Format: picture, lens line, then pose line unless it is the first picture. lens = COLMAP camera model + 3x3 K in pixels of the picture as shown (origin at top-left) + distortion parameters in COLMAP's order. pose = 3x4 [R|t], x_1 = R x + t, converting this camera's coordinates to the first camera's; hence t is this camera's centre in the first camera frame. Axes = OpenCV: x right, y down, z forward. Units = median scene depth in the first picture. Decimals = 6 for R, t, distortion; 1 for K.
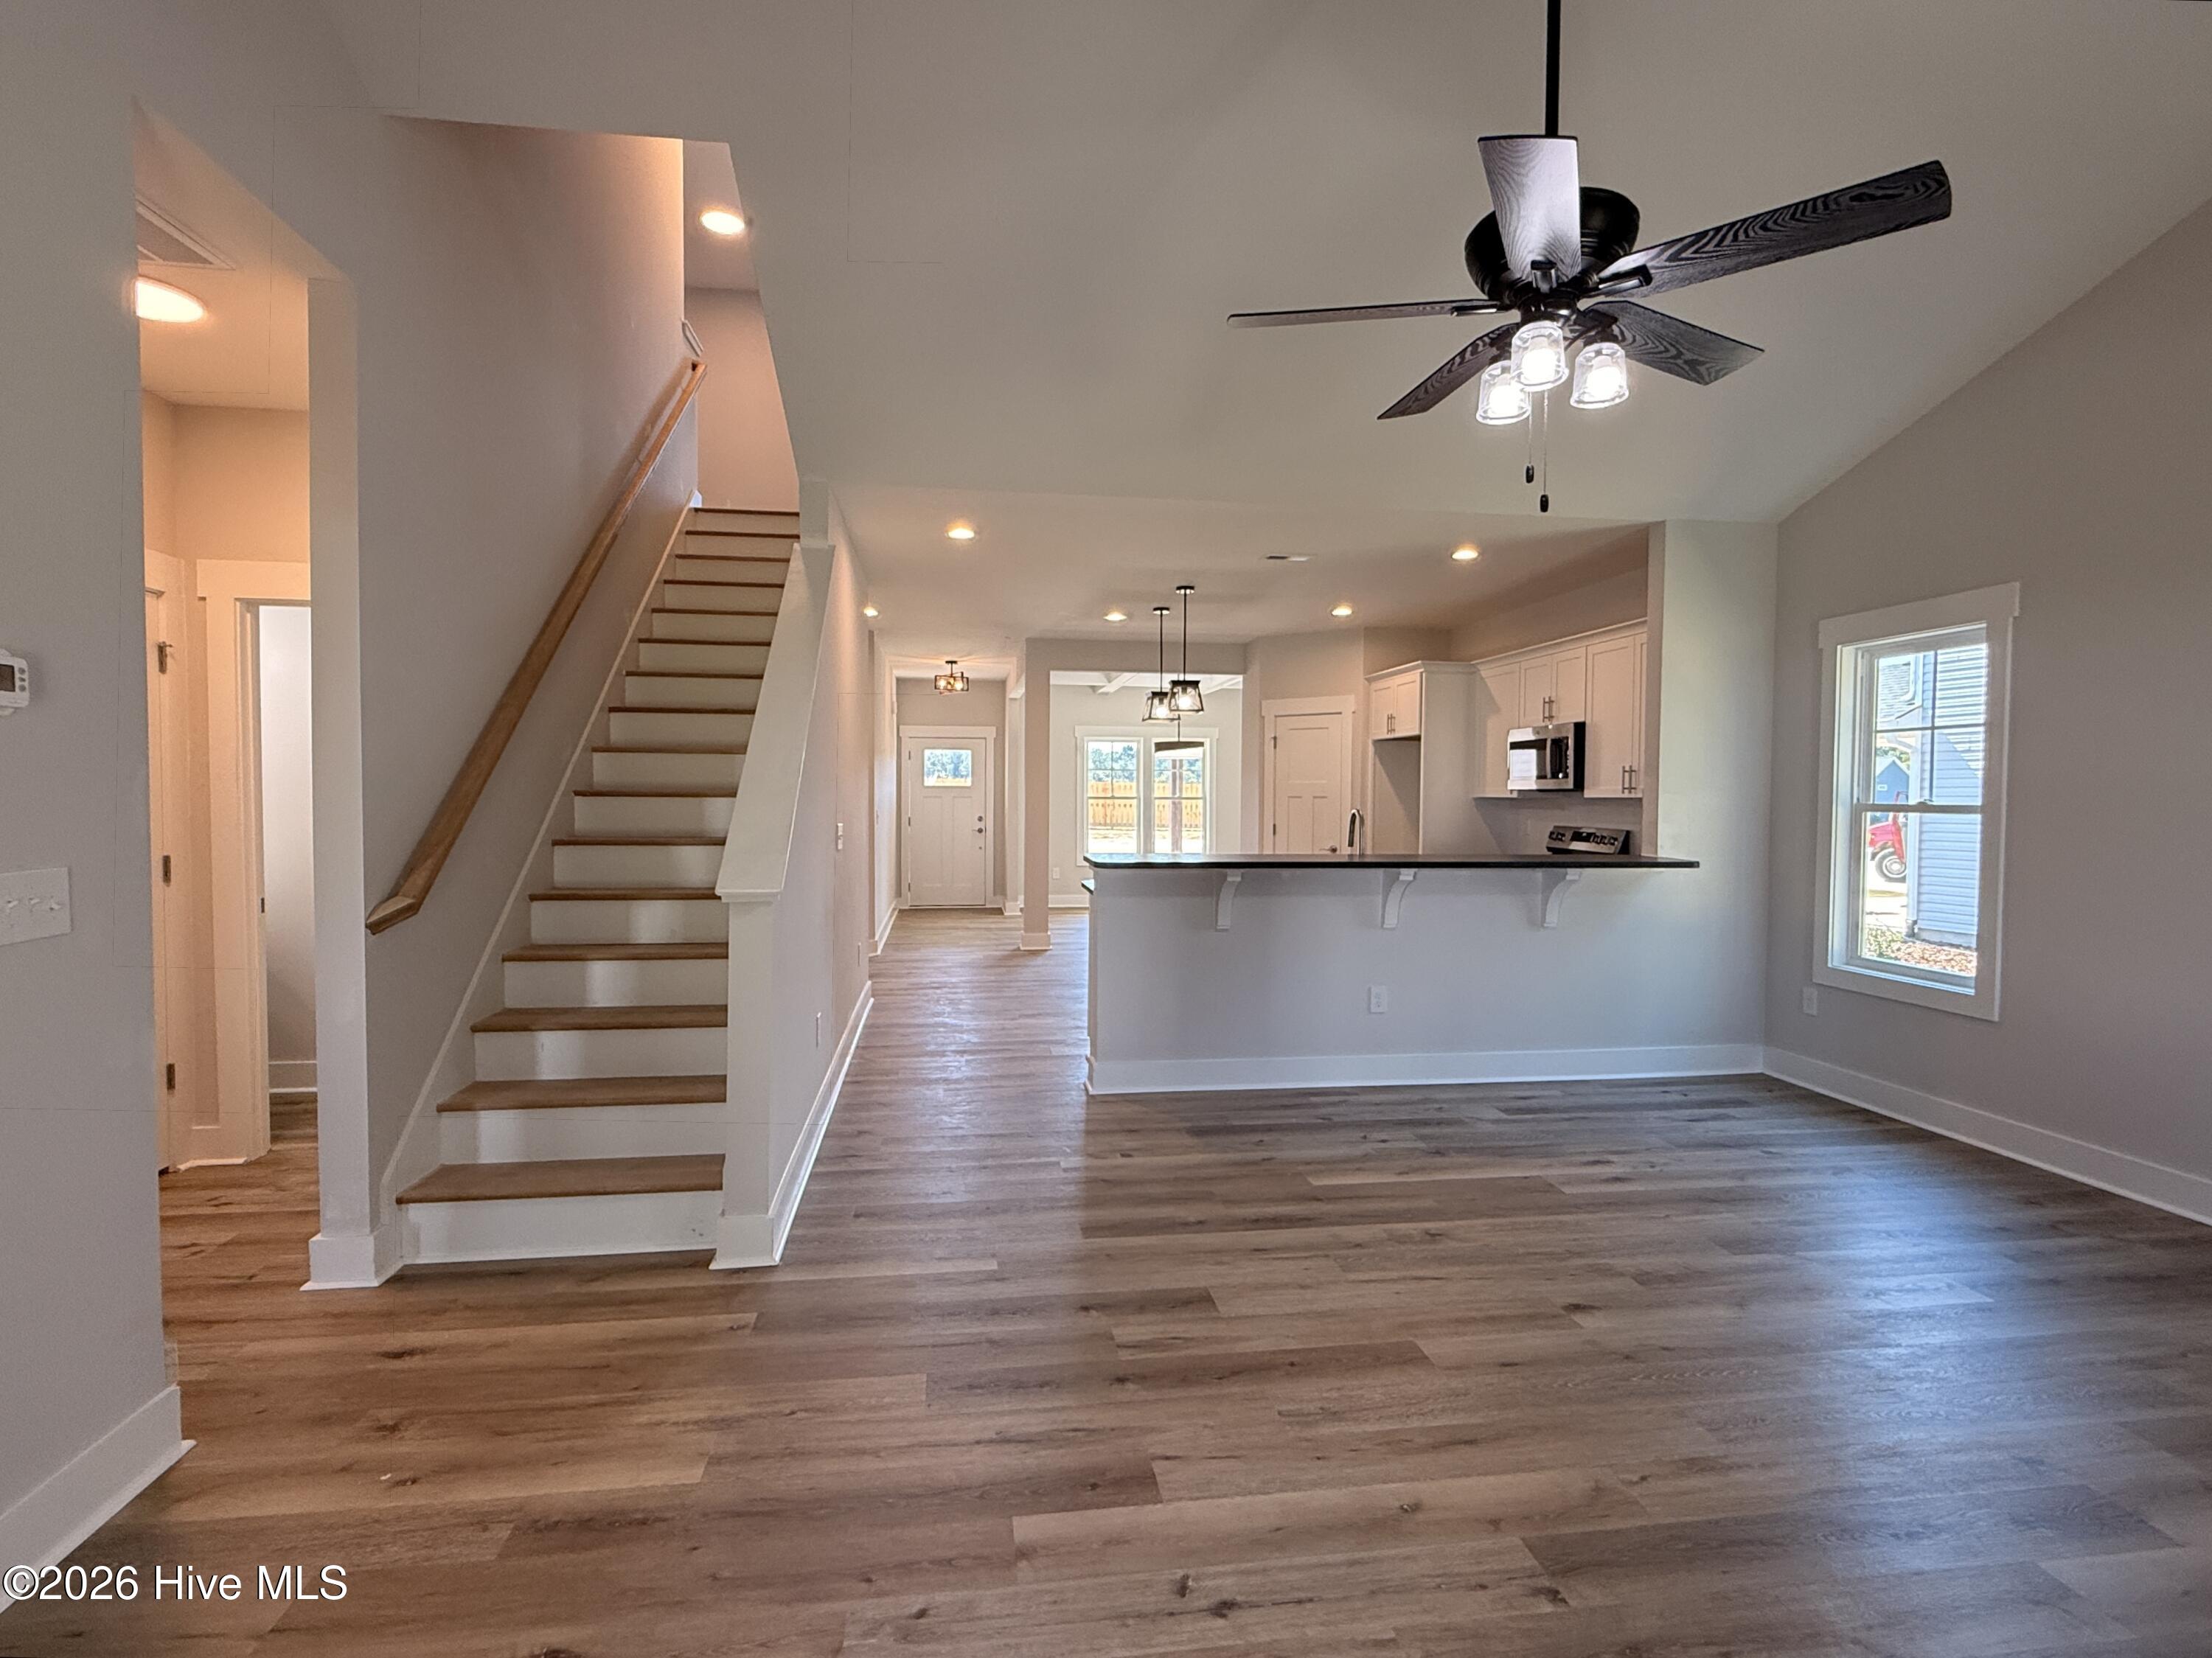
lens RADIAL K [[1065.1, 0, 1106.0], [0, 1065.1, 829.0], [0, 0, 1]] dist [-0.000042, 0.000041]
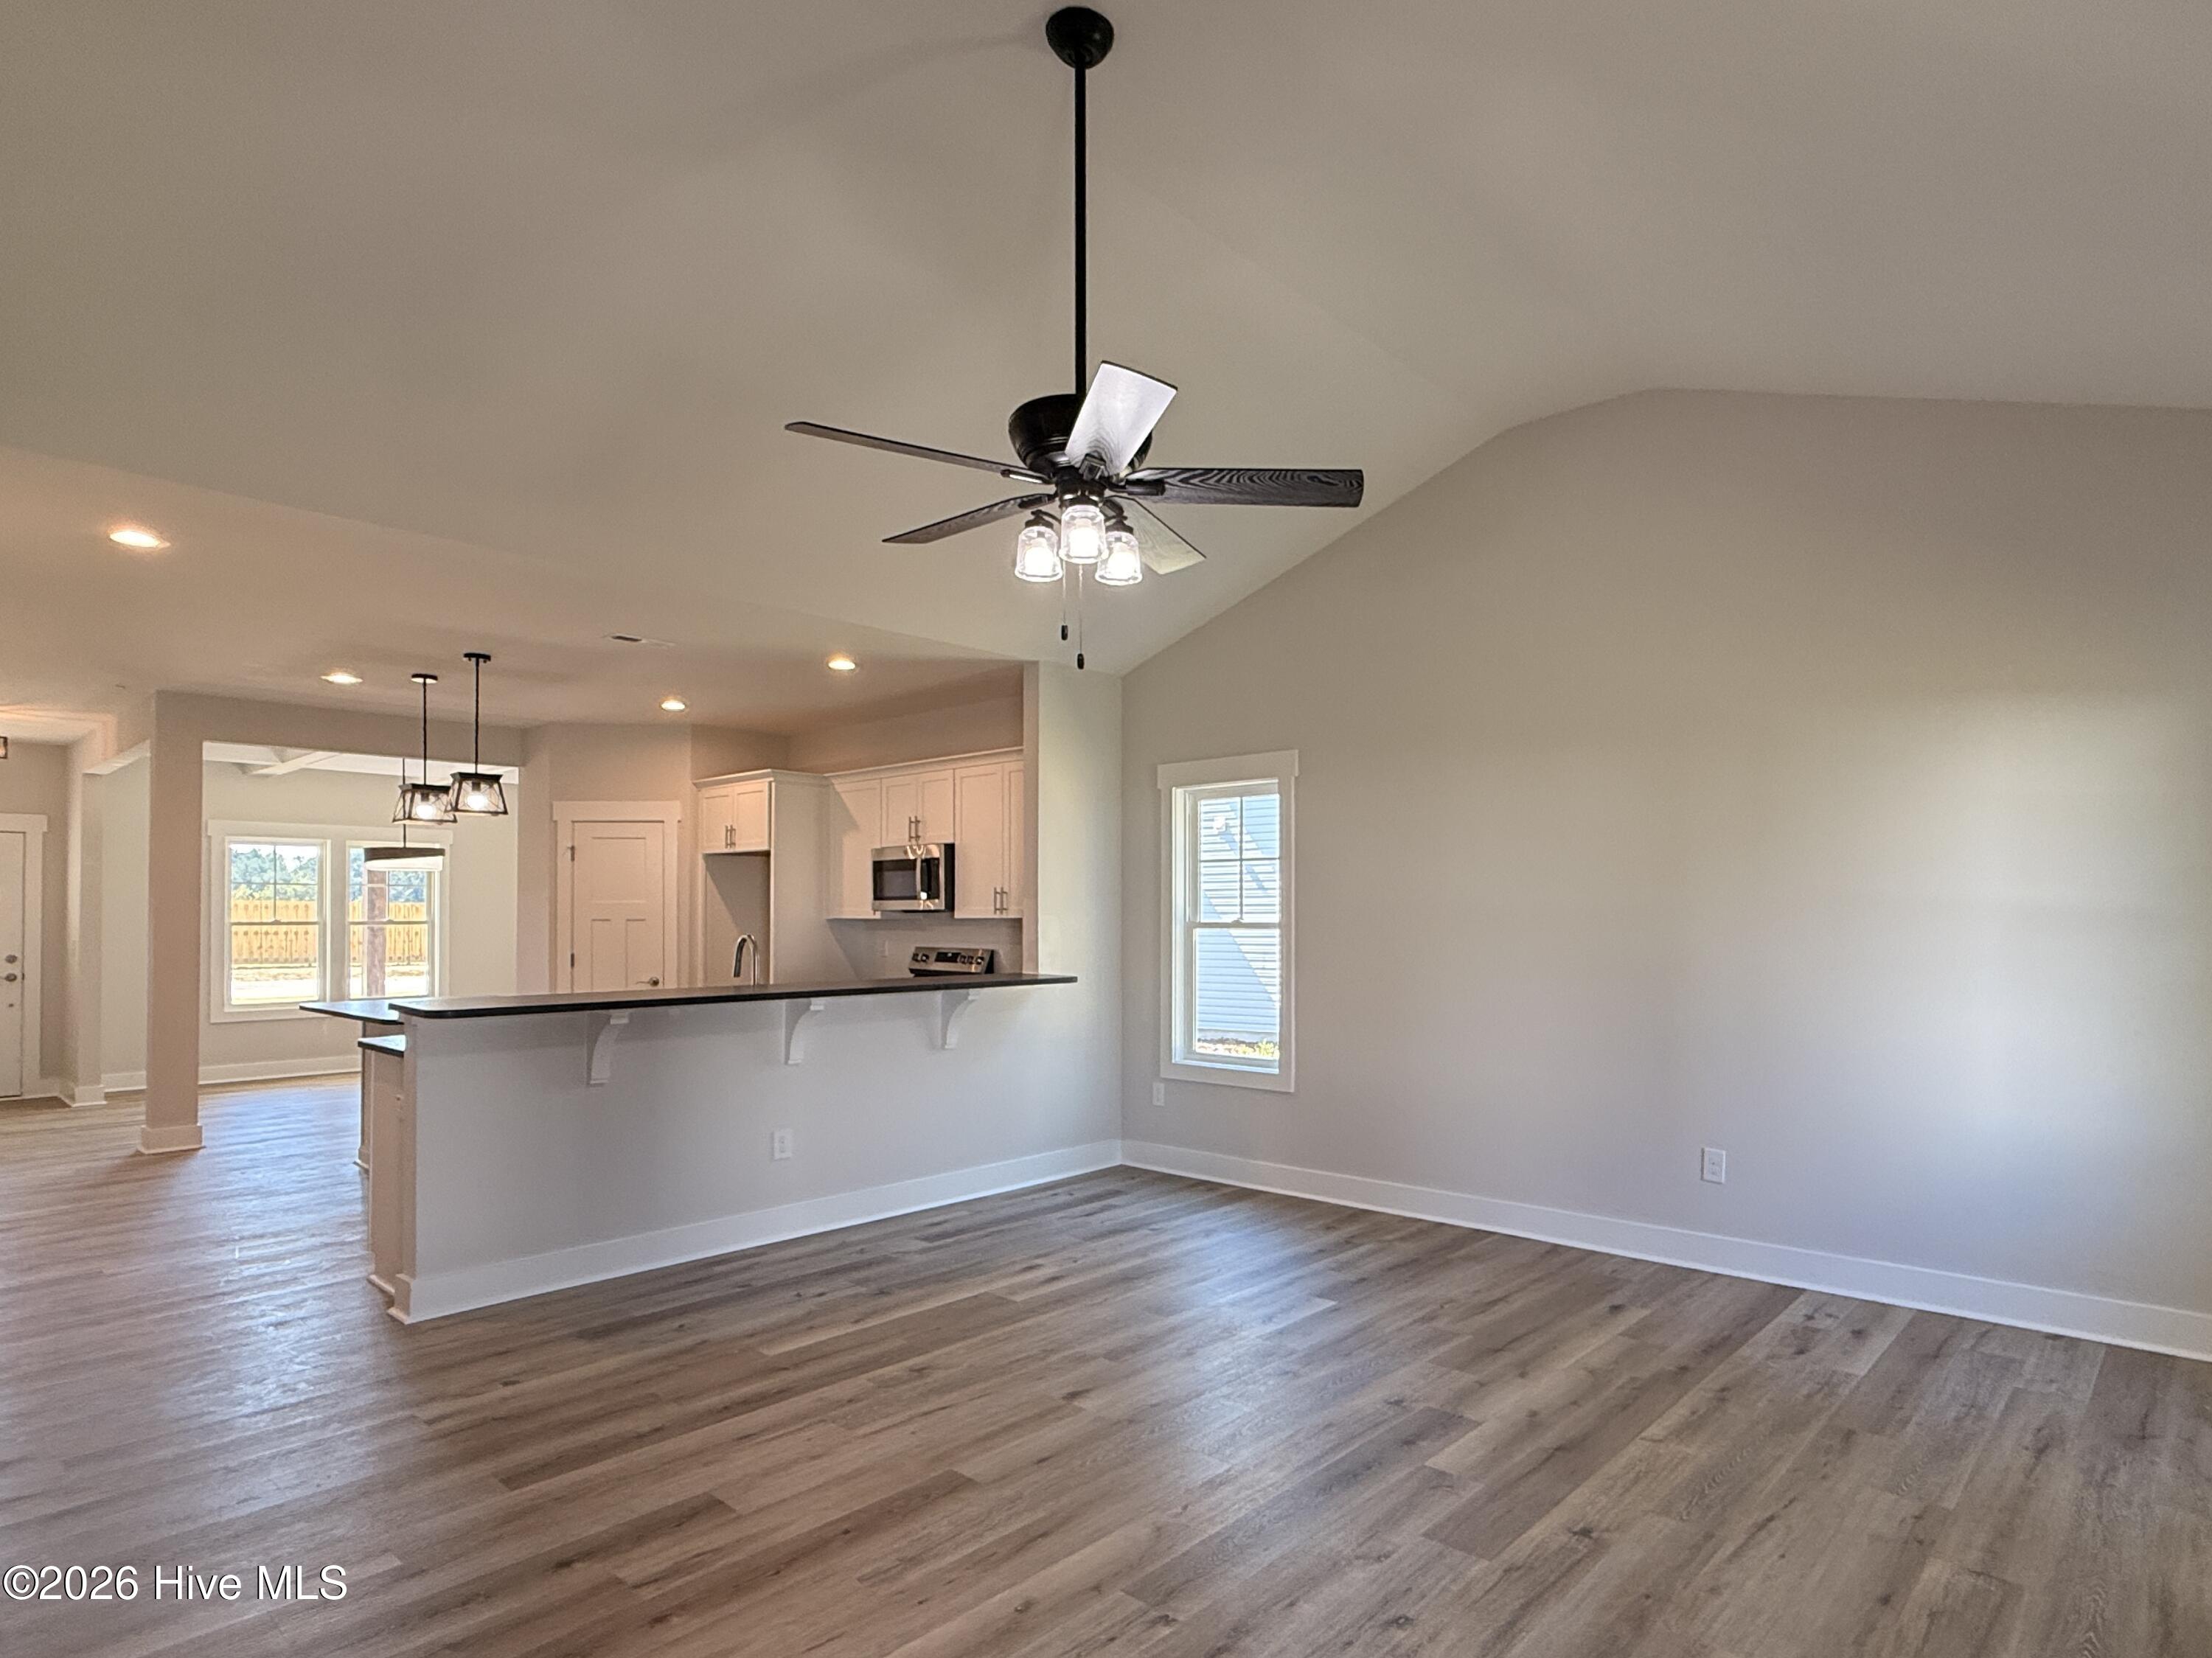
lens RADIAL K [[1208.9, 0, 1195.6], [0, 1208.9, 898.7], [0, 0, 1]] dist [-0.001028, 0.000019]
pose [[0.752357, -0.000107, 0.658756, -0.176453], [0.028788, 0.999050, -0.032716, -0.005481], [-0.658127, 0.043579, 0.751645, -0.014041]]
